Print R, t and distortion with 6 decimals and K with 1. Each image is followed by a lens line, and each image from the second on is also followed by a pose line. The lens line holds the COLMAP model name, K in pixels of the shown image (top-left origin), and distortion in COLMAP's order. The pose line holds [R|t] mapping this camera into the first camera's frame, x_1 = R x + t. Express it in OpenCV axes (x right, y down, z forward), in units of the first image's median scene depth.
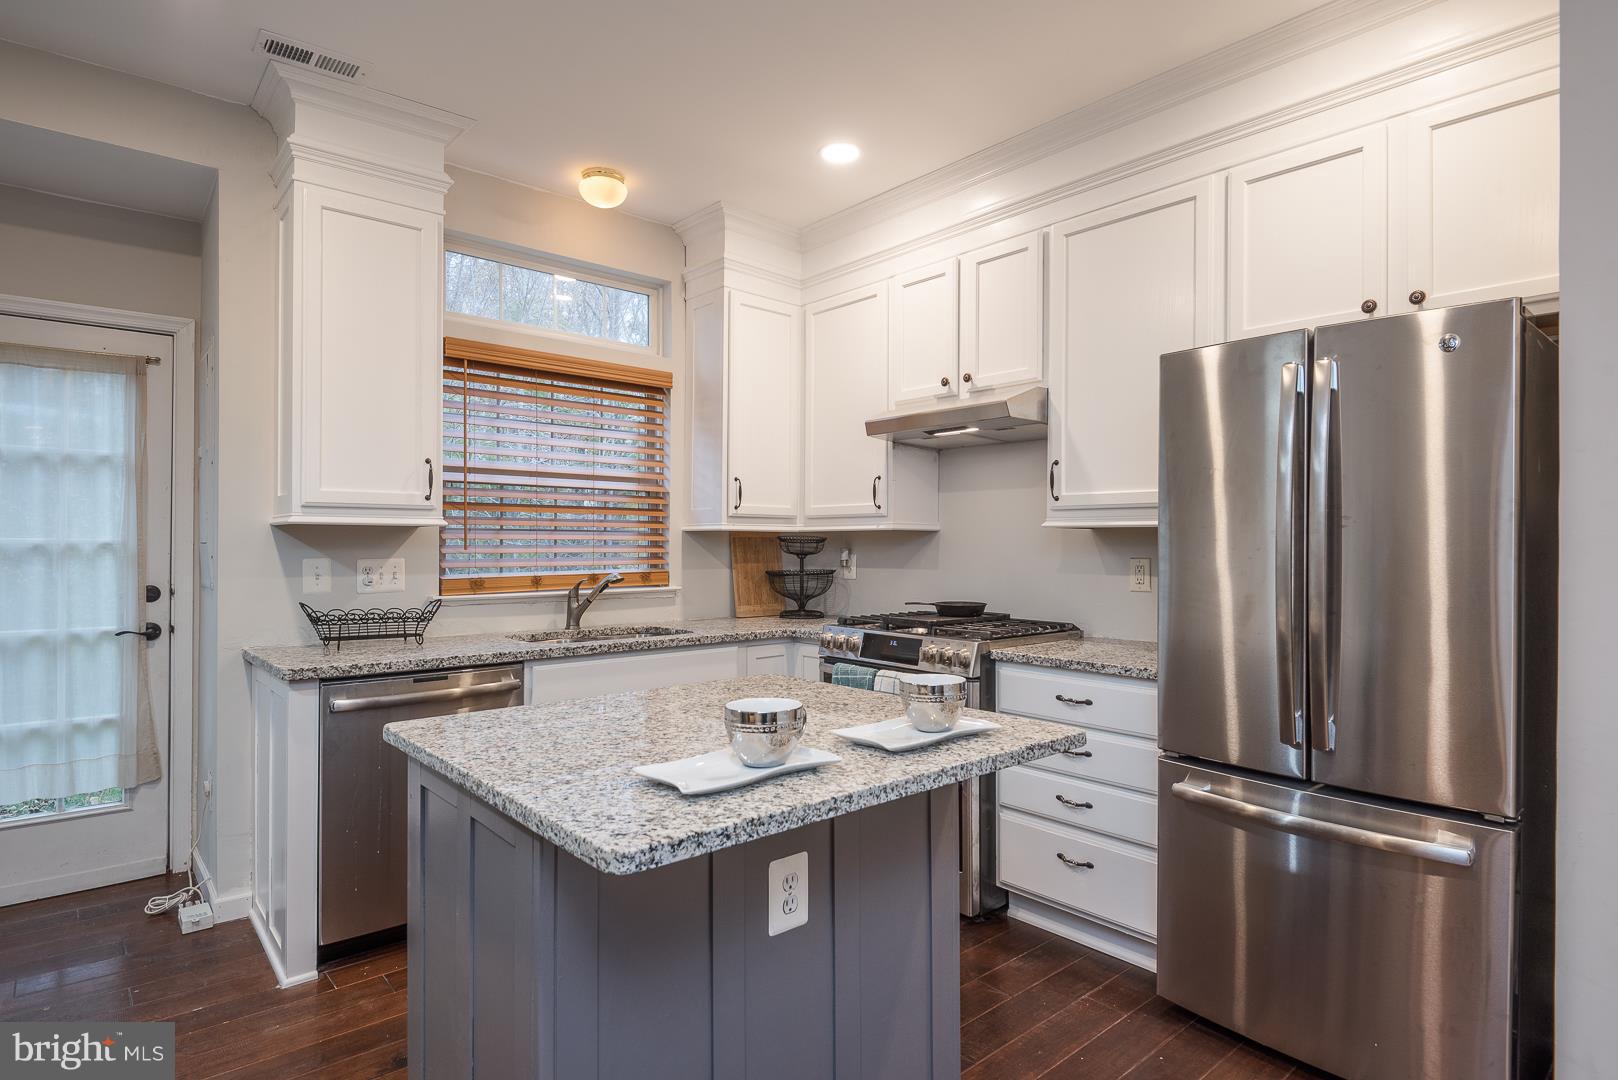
lens RADIAL K [[844.7, 0, 809.0], [0, 844.7, 540.0], [0, 0, 1]] dist [0.021868, -0.027671]
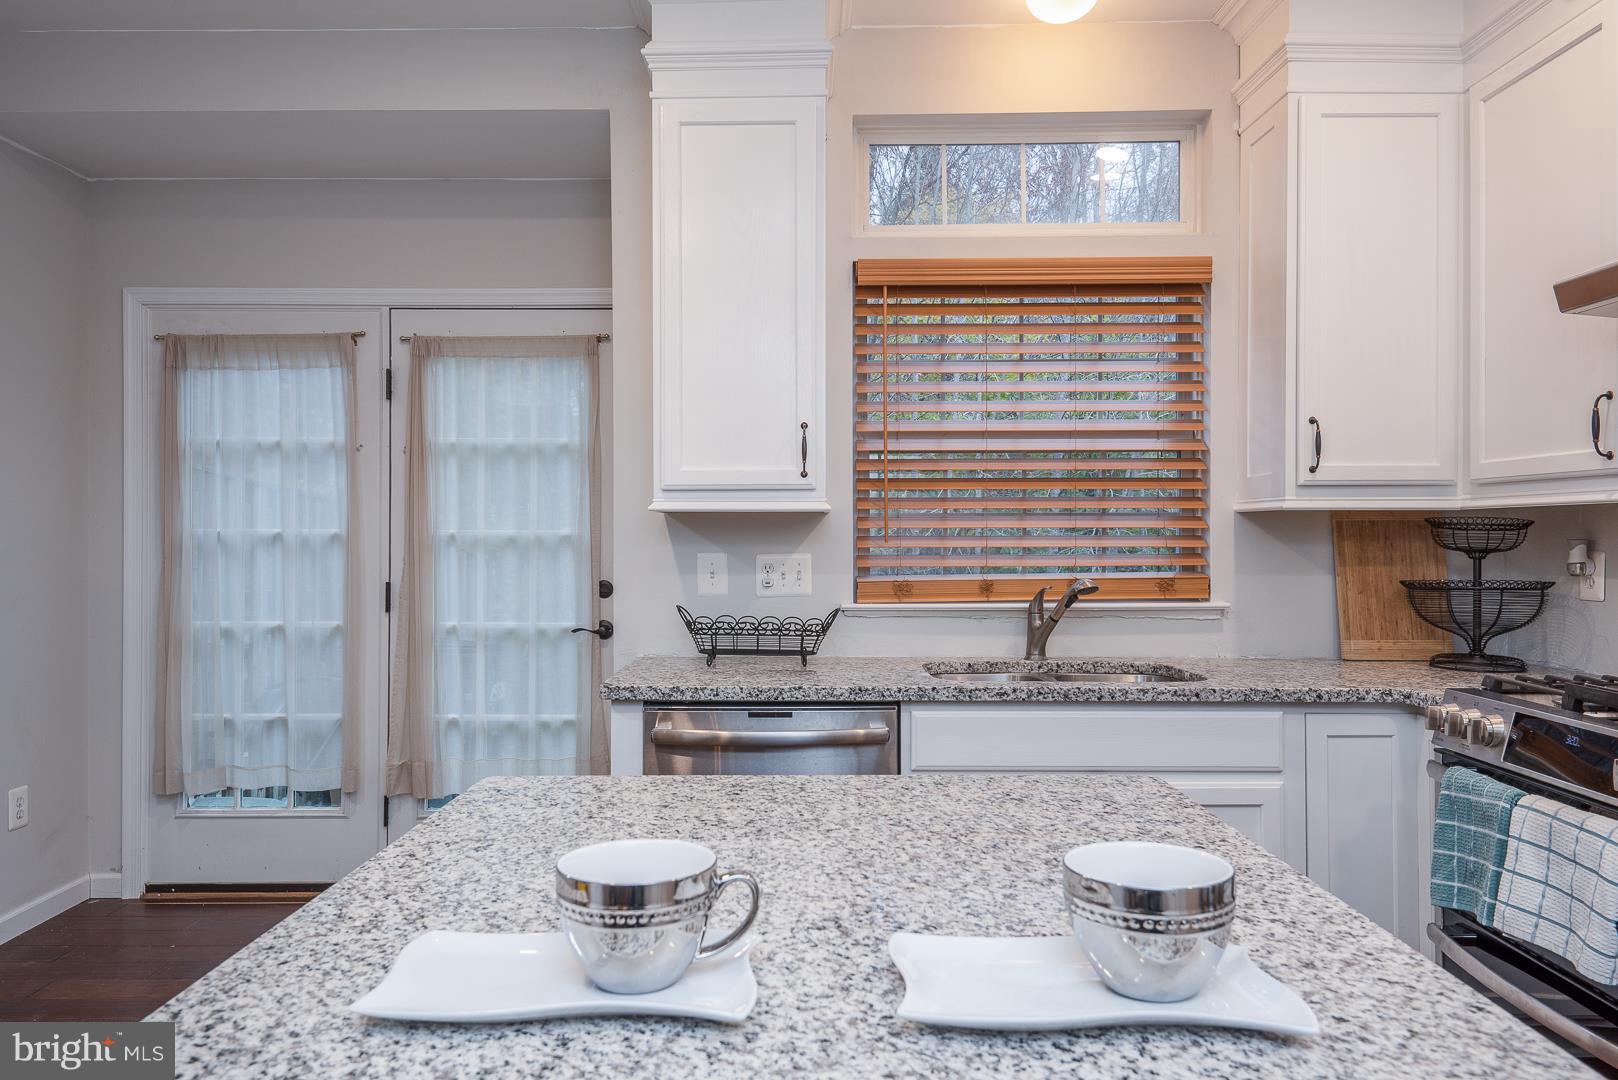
lens RADIAL K [[1097.4, 0, 794.9], [0, 1097.4, 535.7], [0, 0, 1]] dist [0.043045, -0.043603]
pose [[0.747385, -0.002957, -0.664385, 0.179274], [0.006990, 0.999970, 0.003412, 0.001806], [0.664355, -0.007195, 0.747383, 0.235594]]
